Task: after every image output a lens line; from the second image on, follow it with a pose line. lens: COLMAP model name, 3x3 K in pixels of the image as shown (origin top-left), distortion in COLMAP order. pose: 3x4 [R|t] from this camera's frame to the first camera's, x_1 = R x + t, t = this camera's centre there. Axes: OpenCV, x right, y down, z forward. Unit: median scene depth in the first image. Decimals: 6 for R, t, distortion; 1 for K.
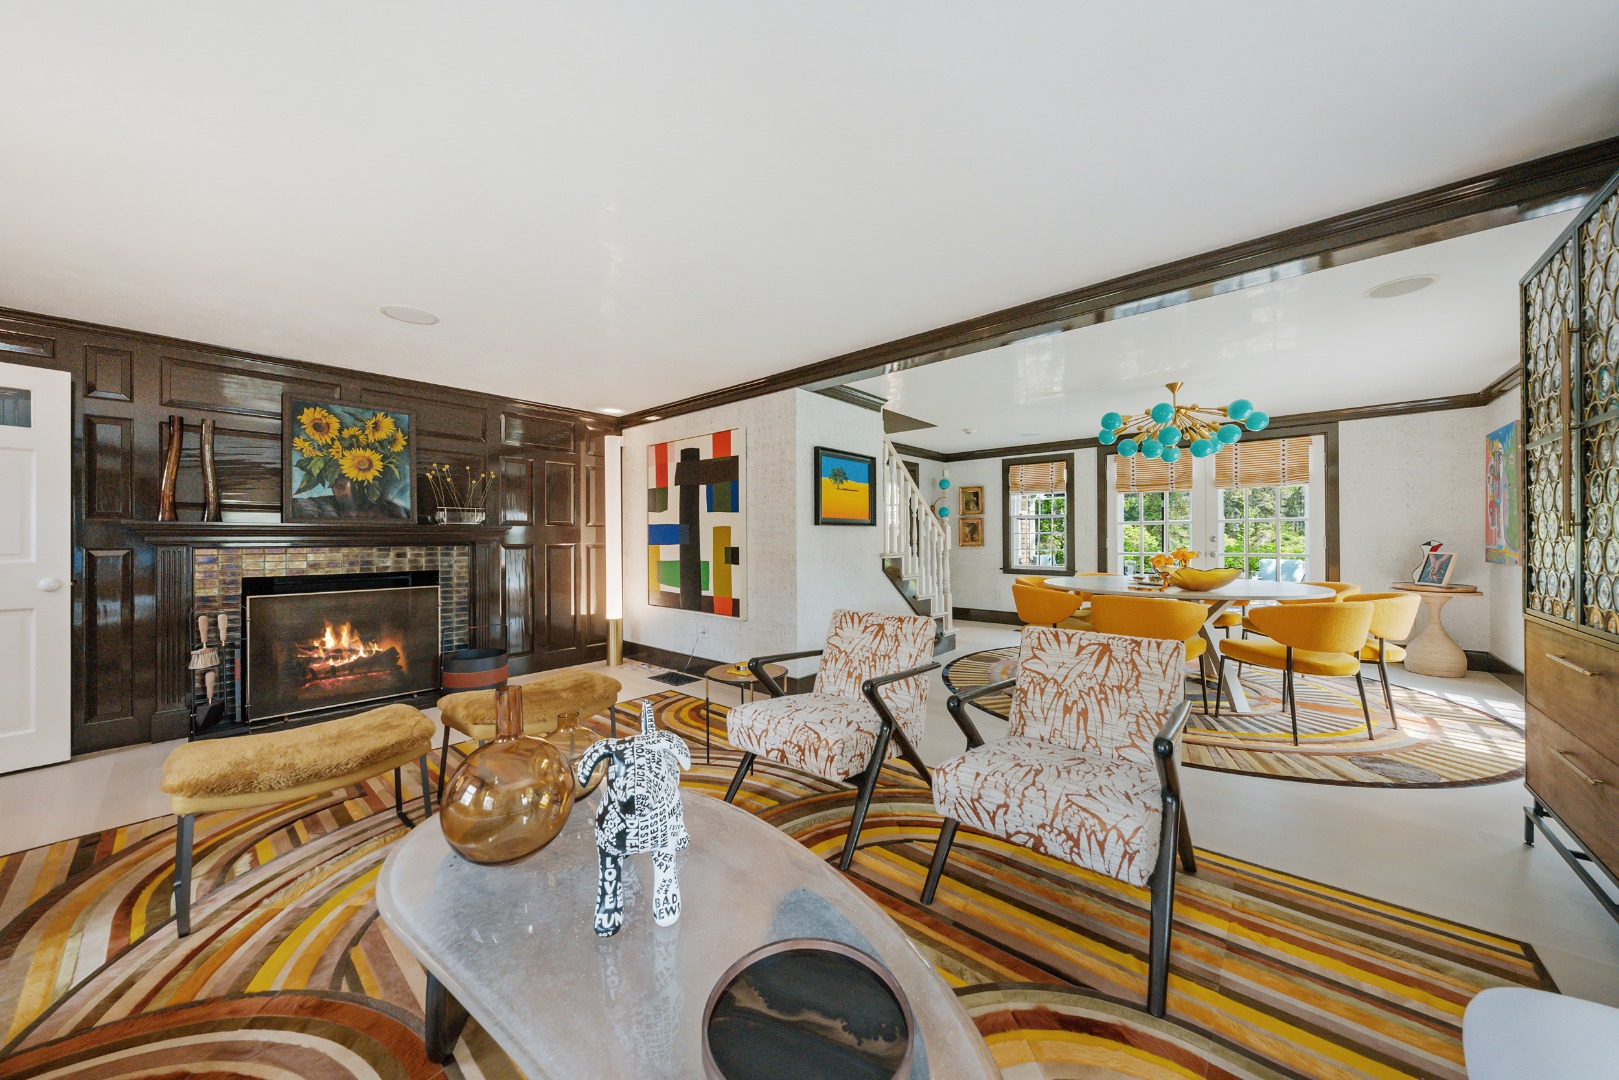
lens RADIAL K [[551.0, 0, 808.5], [0, 551.0, 535.4], [0, 0, 1]] dist [0.000223, 0.000061]
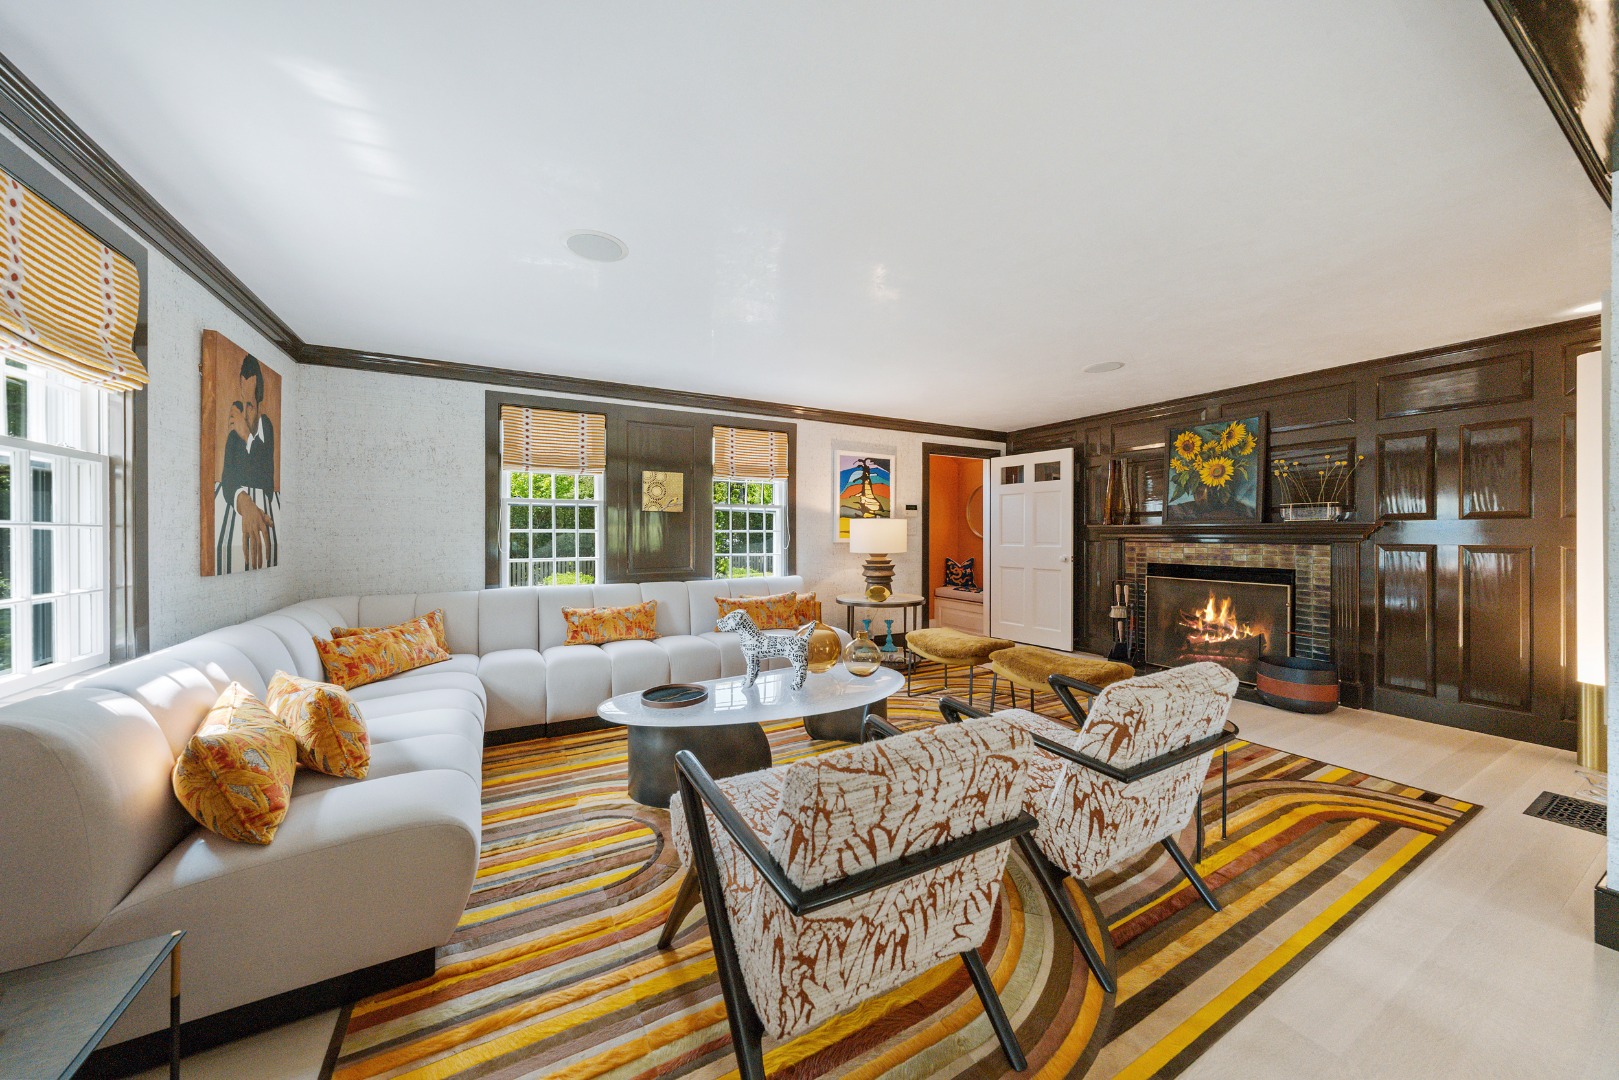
lens RADIAL K [[551.0, 0, 809.9], [0, 551.0, 536.4], [0, 0, 1]] dist [0.000223, 0.000061]
pose [[-0.336664, 0.010150, -0.941570, 0.558192], [0.005697, 0.999946, 0.008743, -0.008133], [0.941608, -0.002421, -0.336703, 0.578403]]
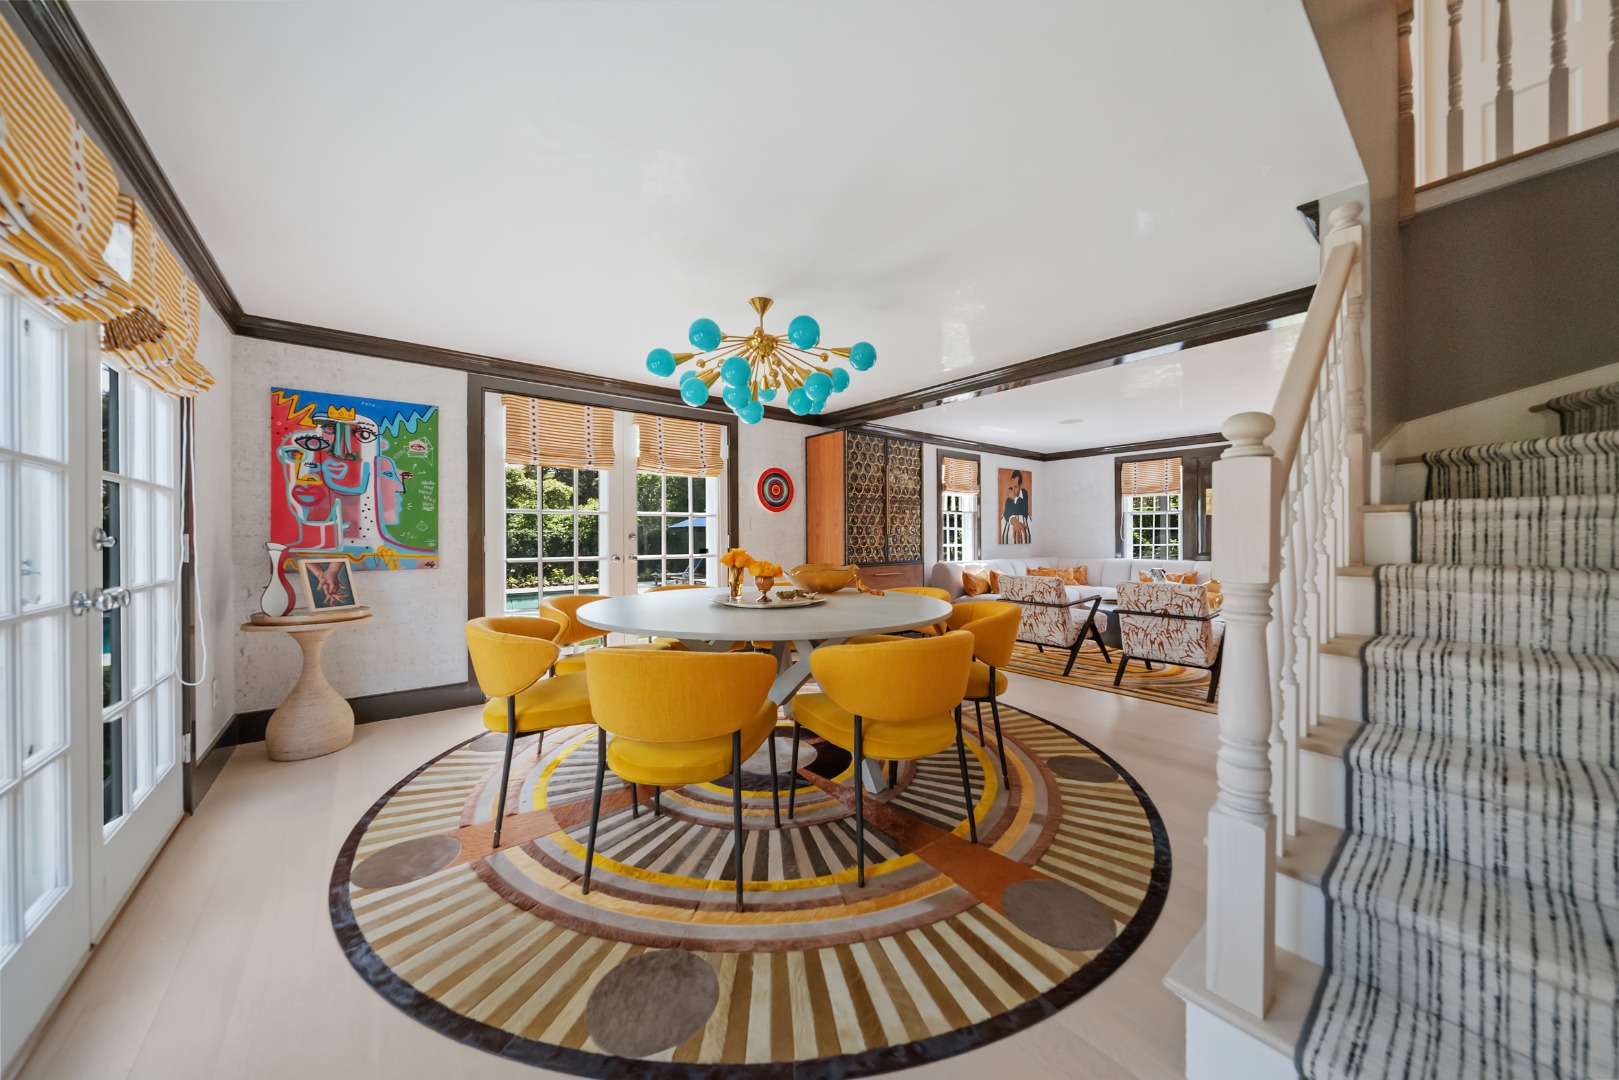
lens RADIAL K [[551.0, 0, 810.9], [0, 551.0, 535.7], [0, 0, 1]] dist [0.000223, 0.000061]
pose [[-0.984384, 0.007872, 0.175858, 0.541899], [0.007352, 0.999966, -0.003607, 0.001015], [-0.175880, -0.002258, -0.984409, 1.237520]]
